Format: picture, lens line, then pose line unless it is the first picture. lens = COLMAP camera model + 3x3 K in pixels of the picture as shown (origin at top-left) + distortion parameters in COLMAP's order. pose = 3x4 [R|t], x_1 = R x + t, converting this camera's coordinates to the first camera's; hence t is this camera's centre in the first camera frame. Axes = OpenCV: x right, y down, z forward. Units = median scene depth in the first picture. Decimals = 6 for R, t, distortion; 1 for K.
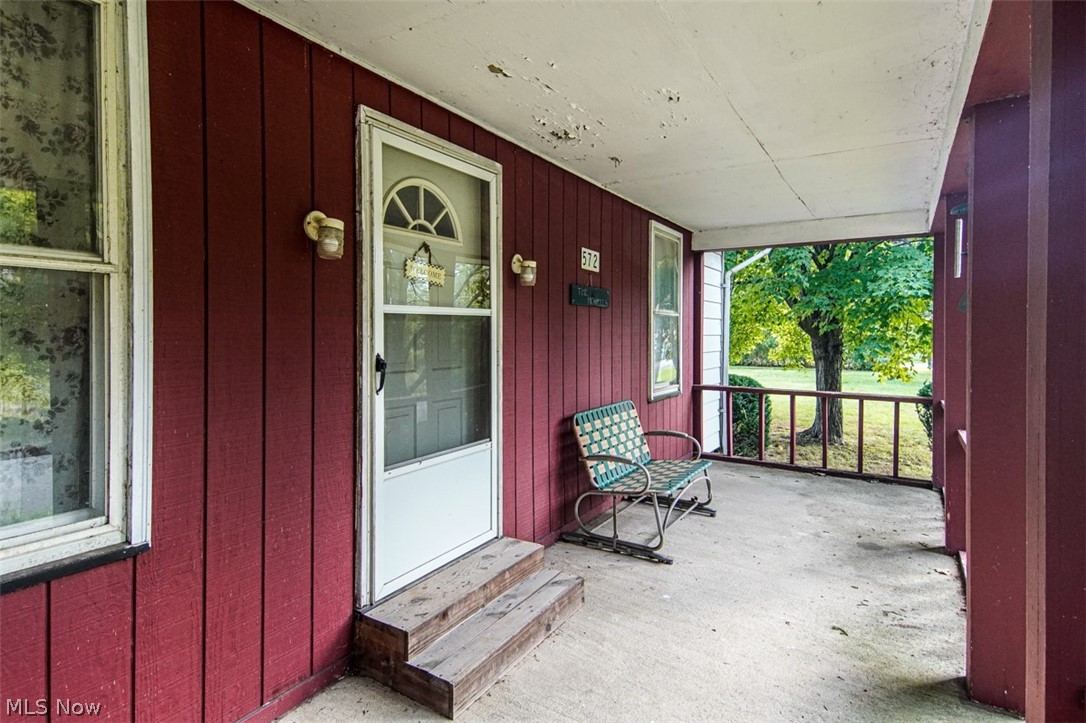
lens RADIAL K [[577.6, 0, 543.0], [0, 577.6, 361.5], [0, 0, 1]] dist [0.002759, -0.001212]
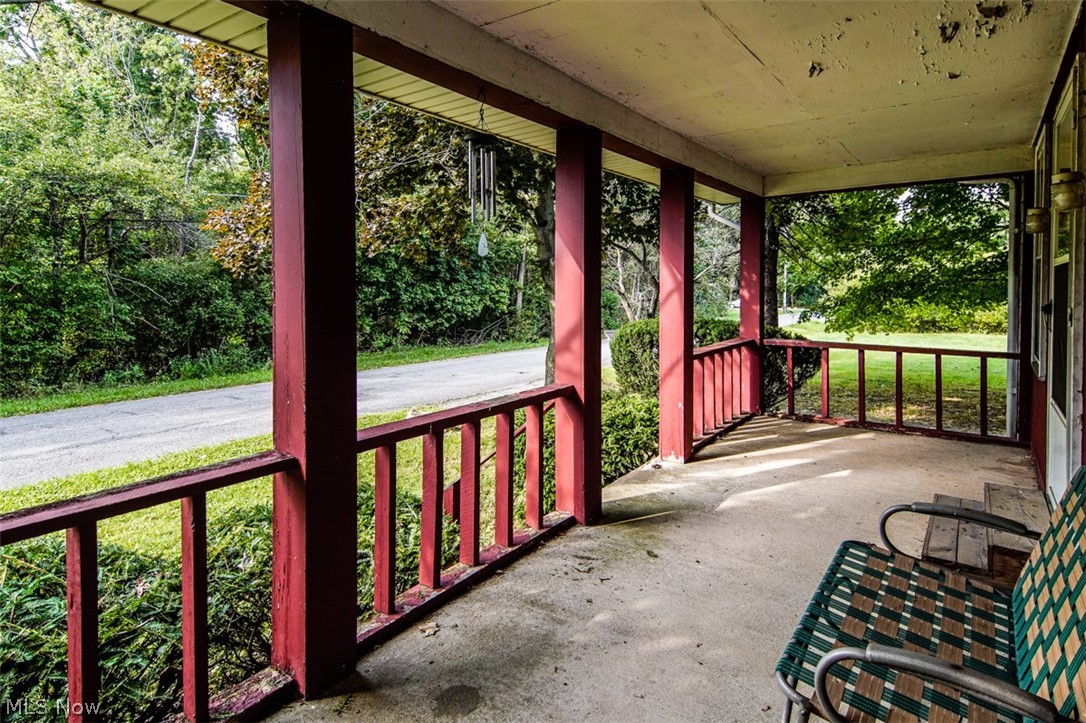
lens RADIAL K [[577.6, 0, 543.0], [0, 577.6, 361.5], [0, 0, 1]] dist [0.002759, -0.001212]
pose [[-0.996580, -0.021331, 0.079836, 0.591978], [-0.005847, 0.981891, 0.189359, -0.092074], [-0.082429, 0.188244, -0.978657, 1.867894]]
